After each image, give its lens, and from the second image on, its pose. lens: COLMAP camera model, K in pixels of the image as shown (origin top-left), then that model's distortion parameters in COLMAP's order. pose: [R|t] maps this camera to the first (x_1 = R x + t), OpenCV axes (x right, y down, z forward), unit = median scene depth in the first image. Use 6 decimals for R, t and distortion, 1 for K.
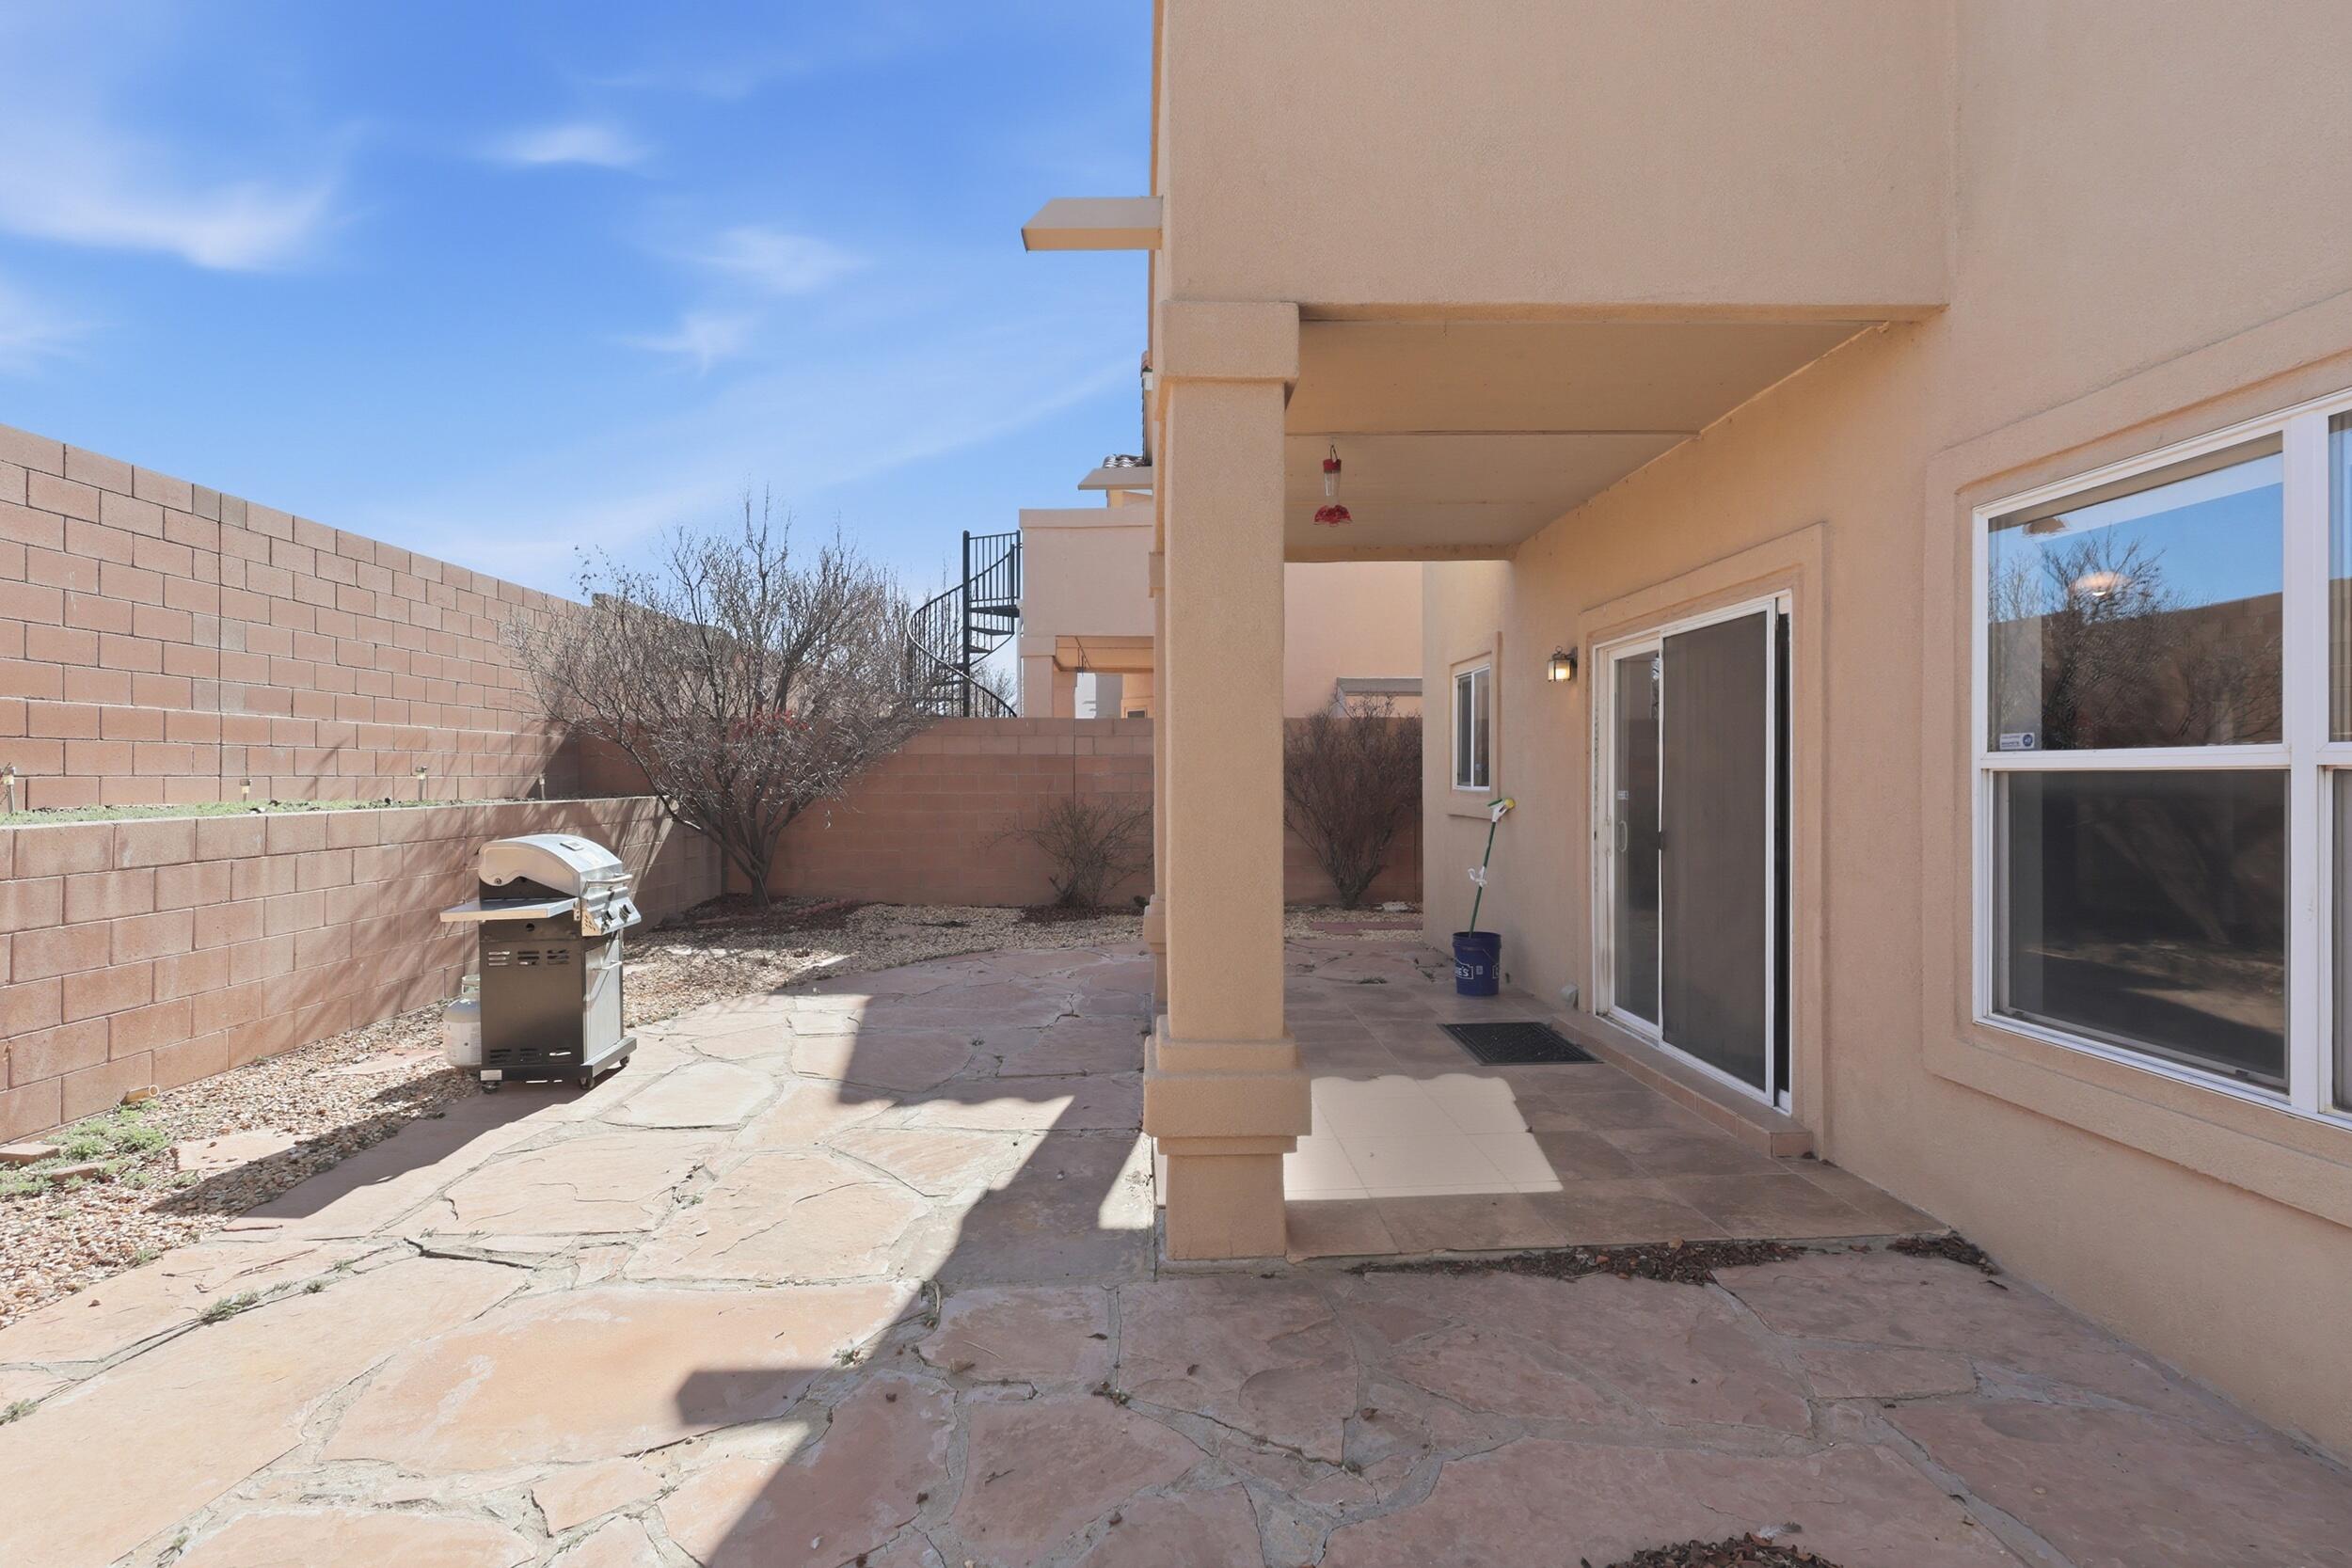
lens RADIAL K [[1132.0, 0, 1155.9], [0, 1132.0, 774.5], [0, 0, 1]] dist [0.000175, 0.001333]
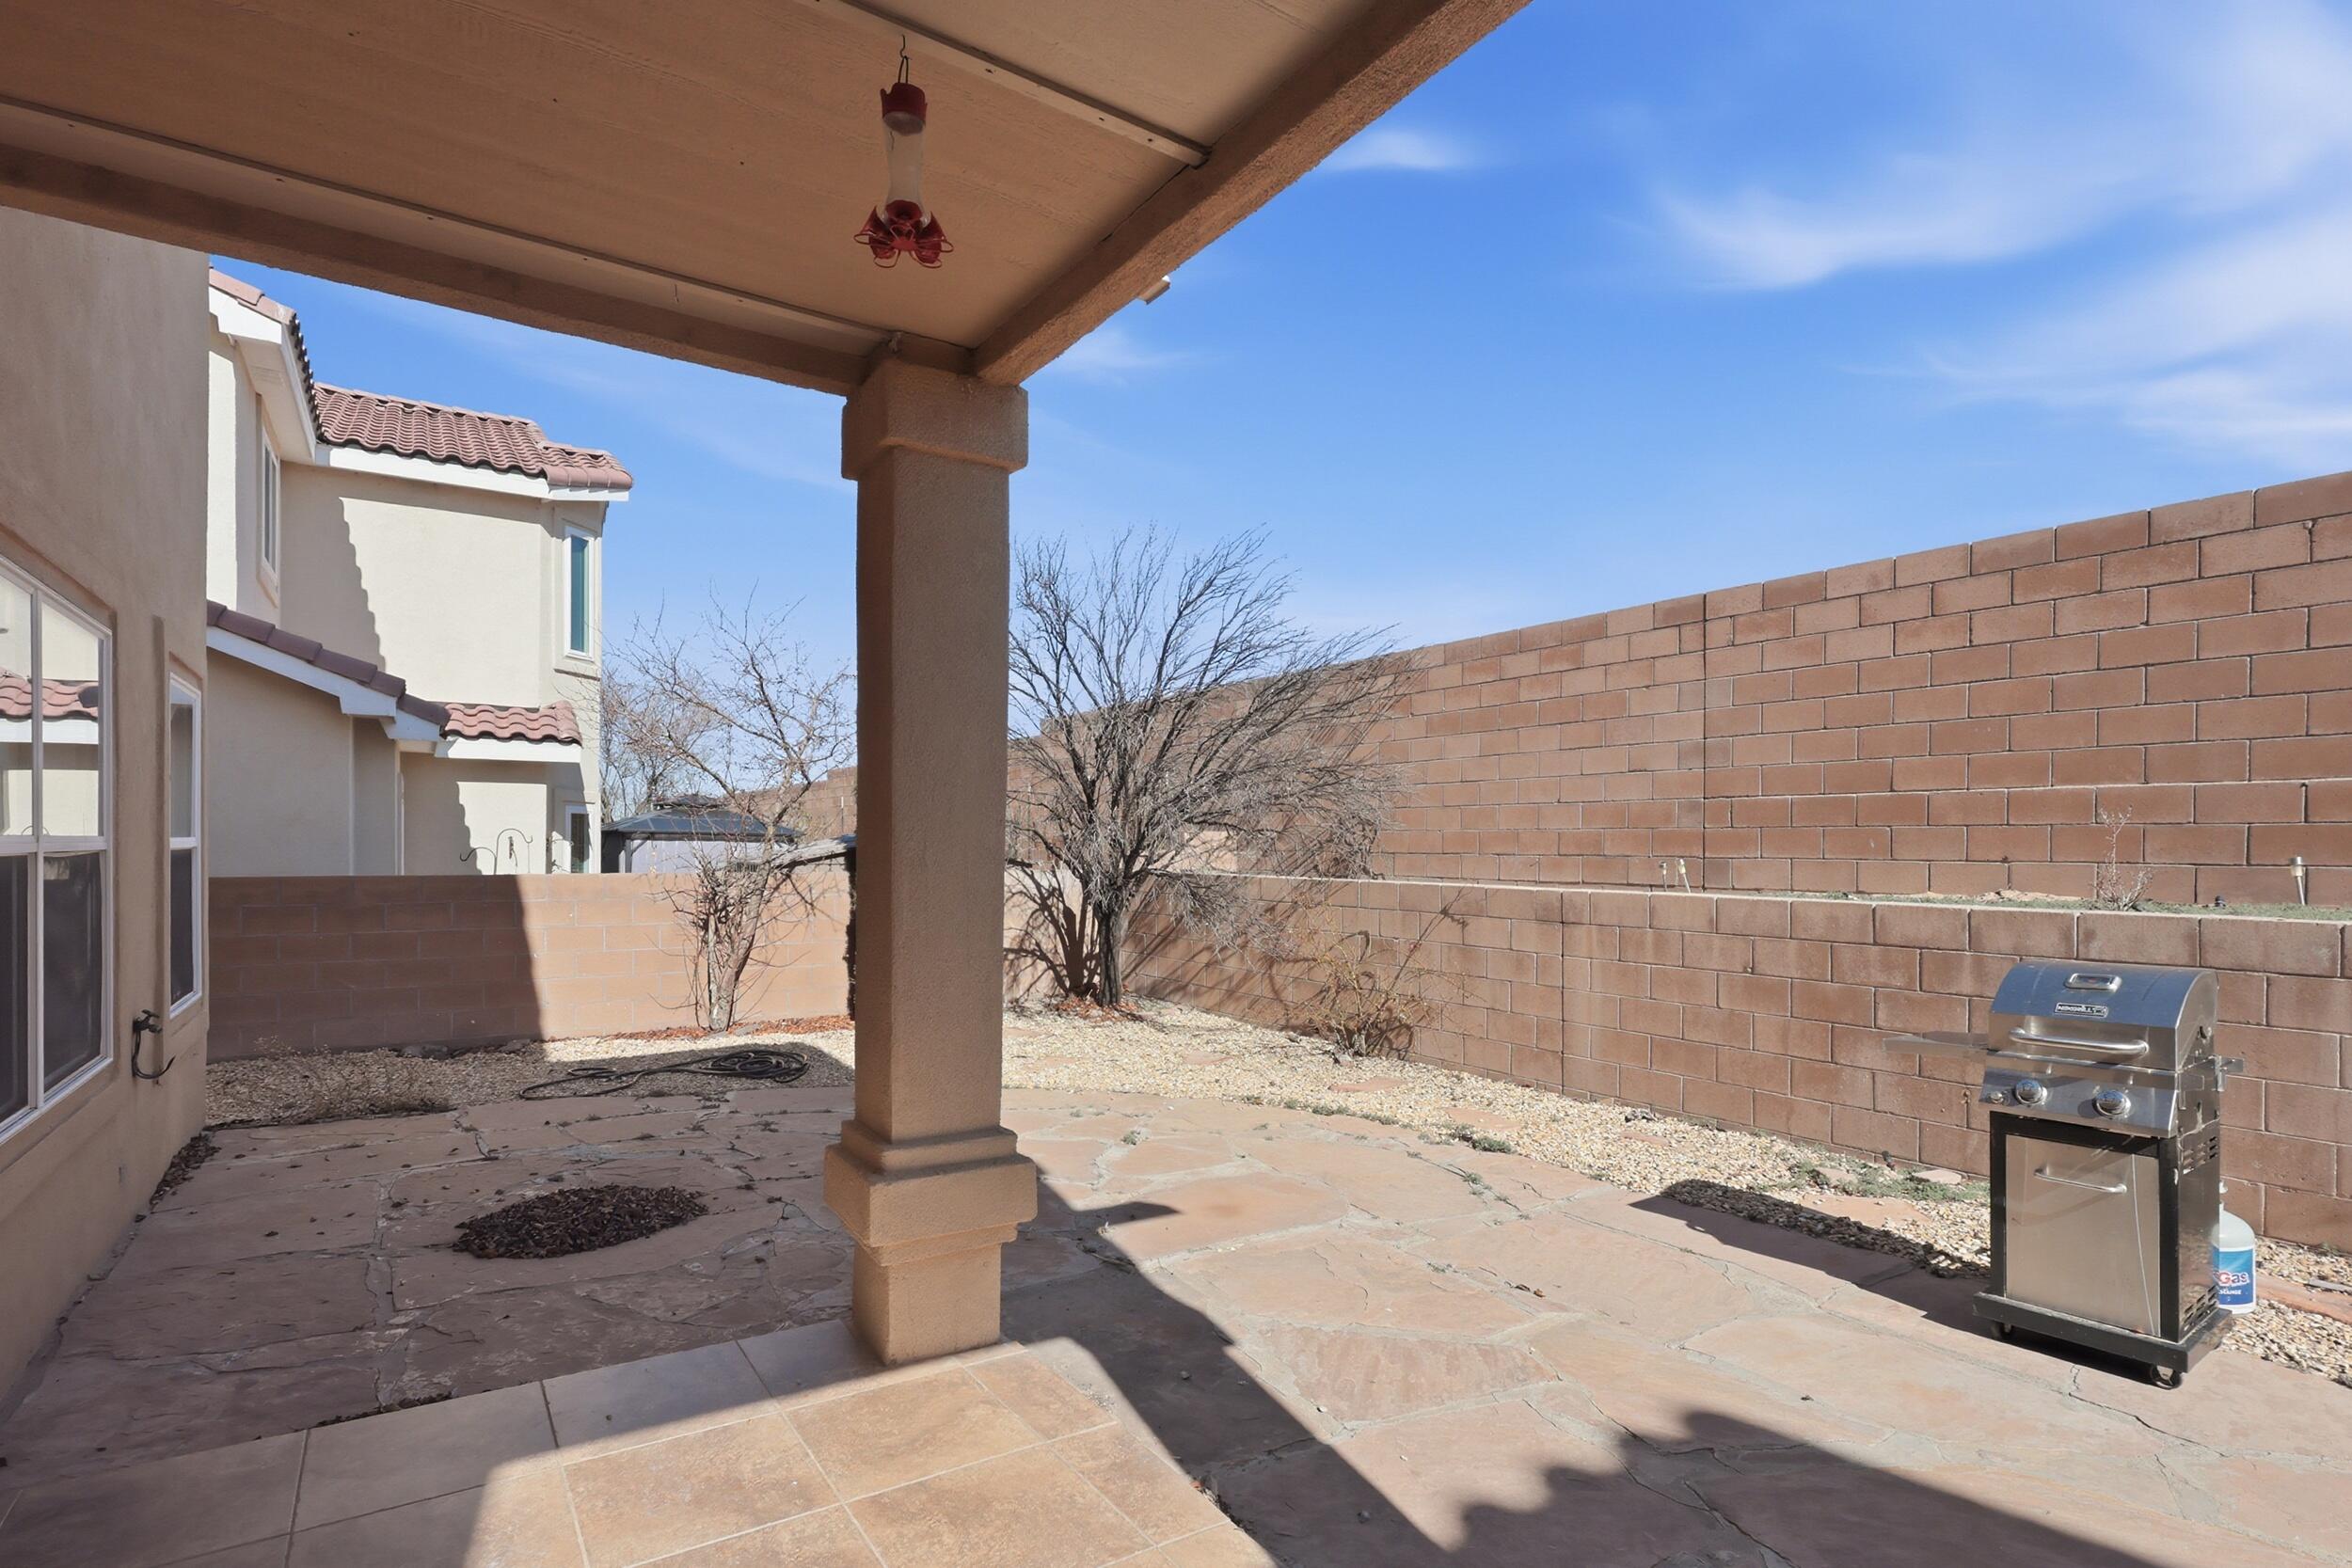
lens RADIAL K [[1183.6, 0, 1226.7], [0, 1183.6, 847.6], [0, 0, 1]] dist [0.000875, 0.000507]
pose [[-0.830648, -0.005812, -0.556767, 0.386049], [-0.004100, 0.999982, -0.004322, -0.011966], [0.556782, -0.001308, -0.830657, 1.849230]]
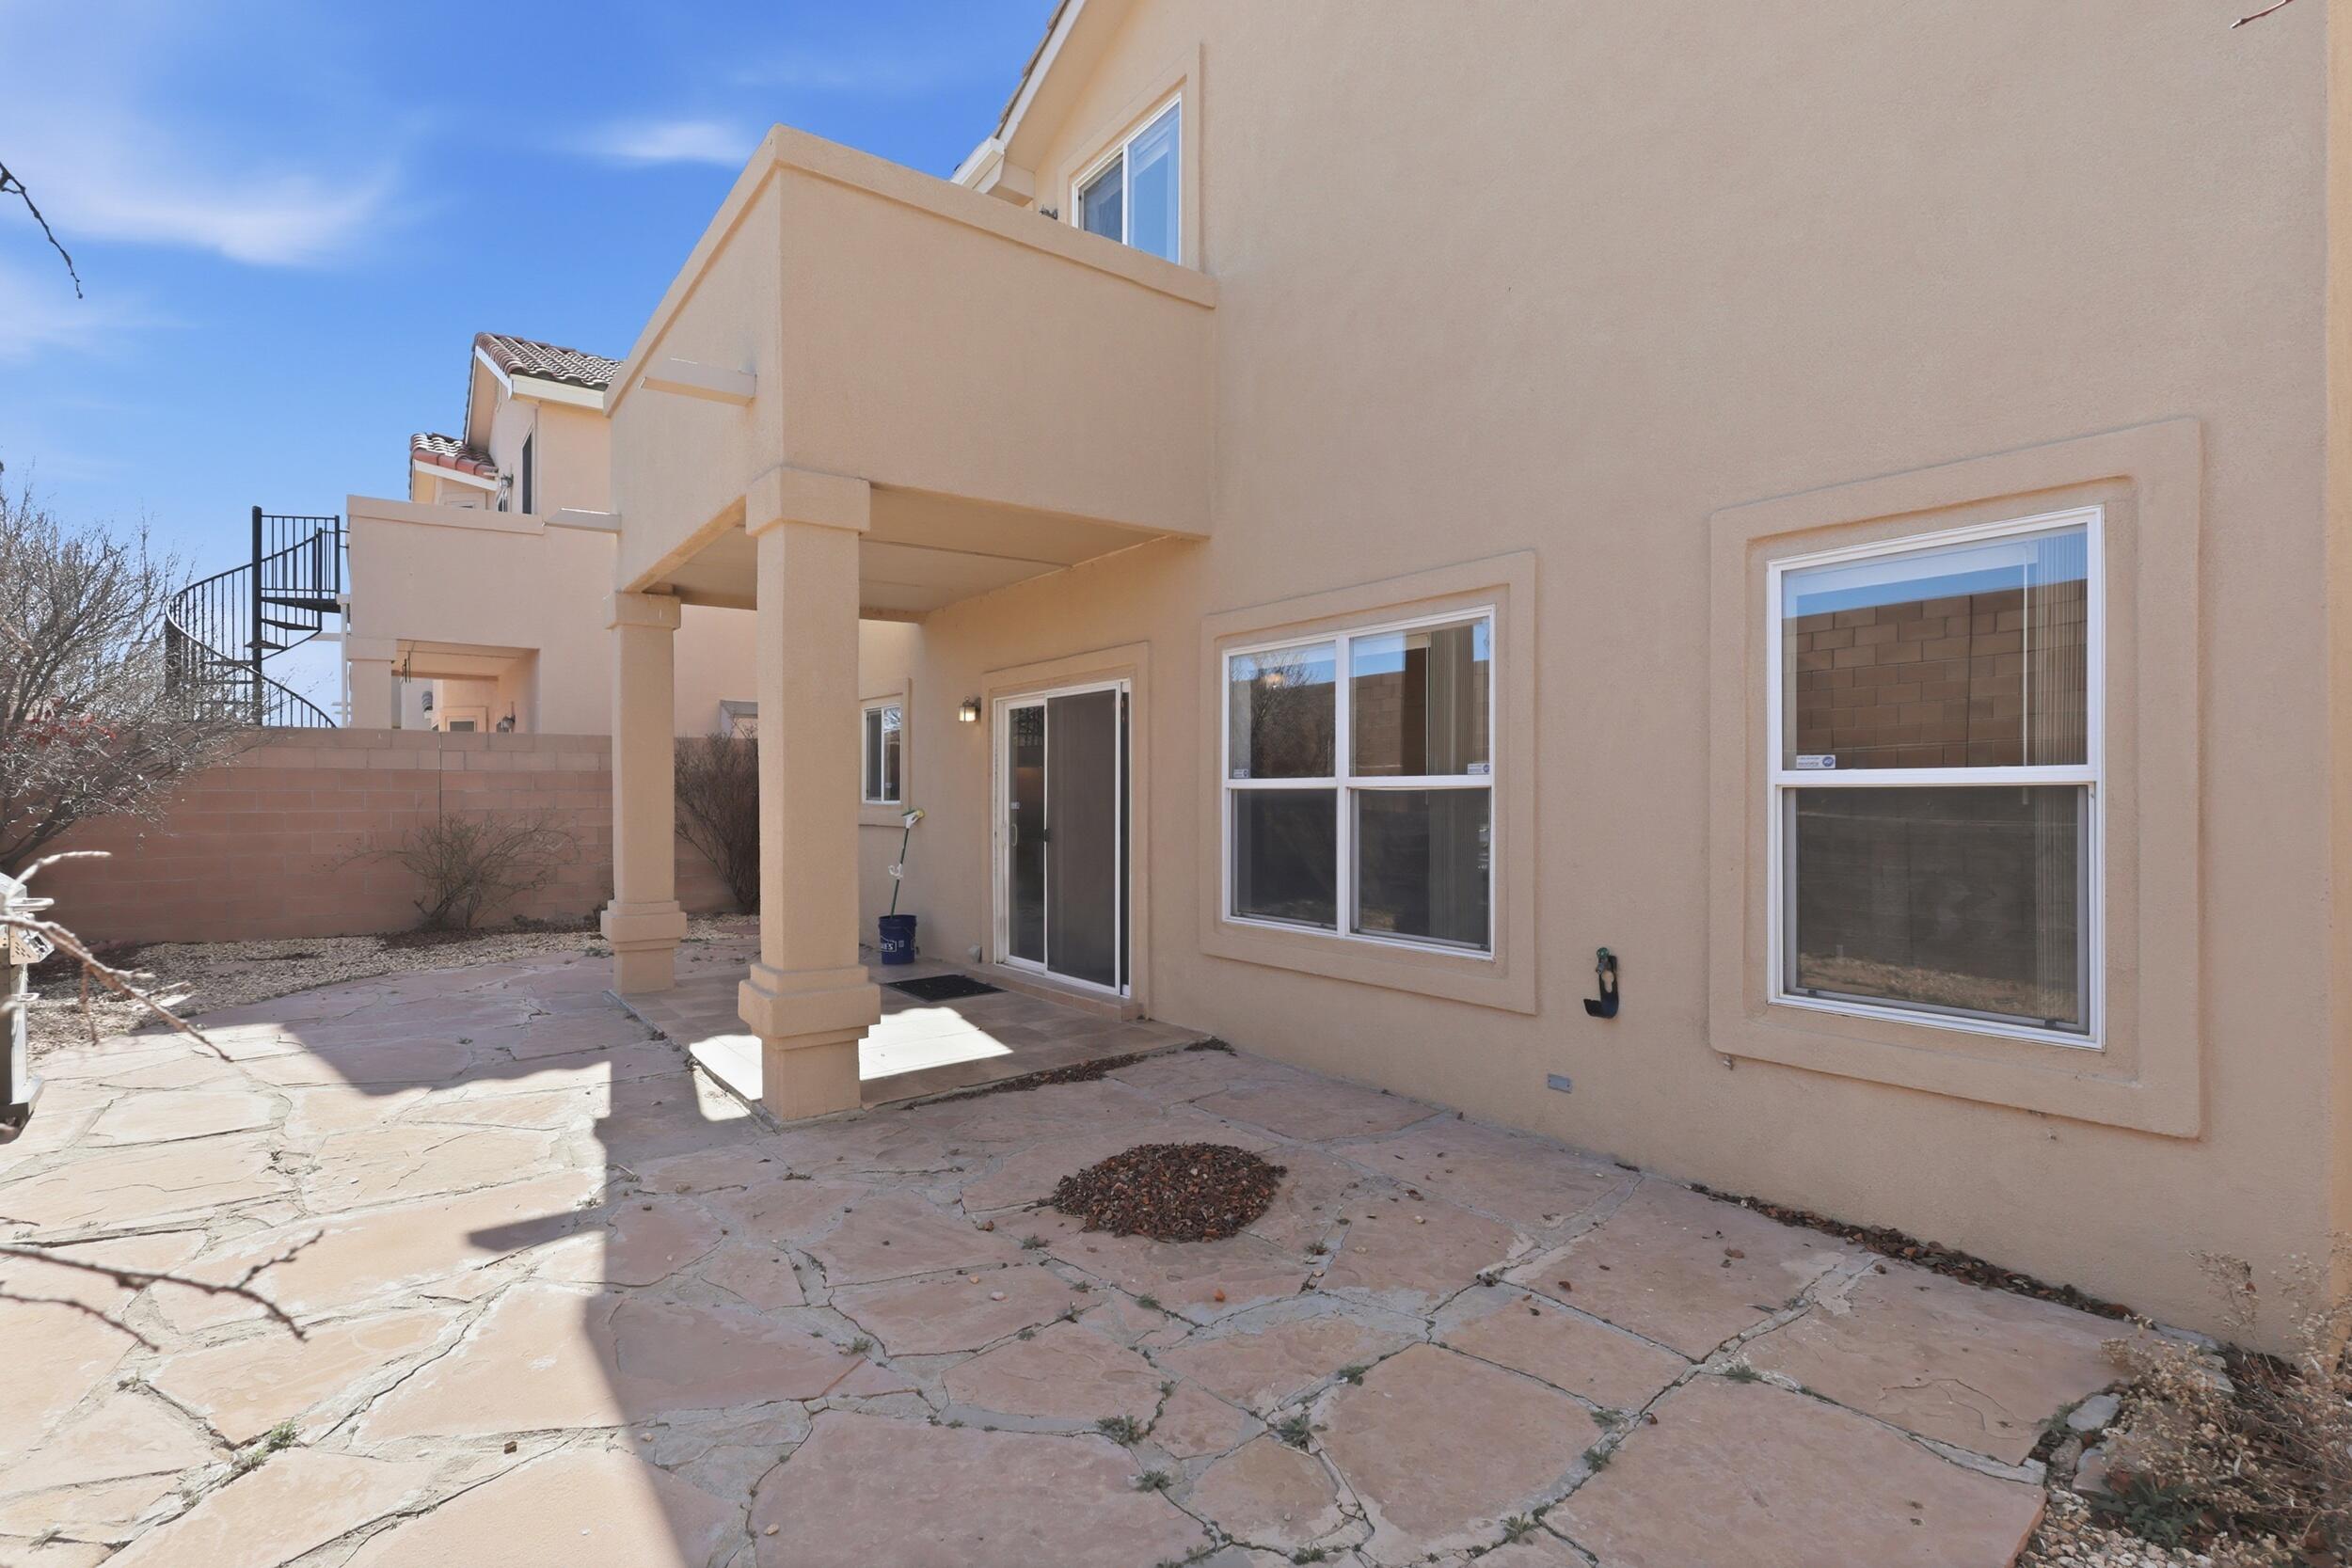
lens RADIAL K [[1132.0, 0, 1192.7], [0, 1132.0, 794.6], [0, 0, 1]] dist [0.000175, 0.001333]
pose [[0.813613, -0.001310, 0.581406, -0.358107], [-0.000397, 0.999996, 0.002809, 0.000932], [-0.581407, -0.002516, 0.813609, -0.435901]]
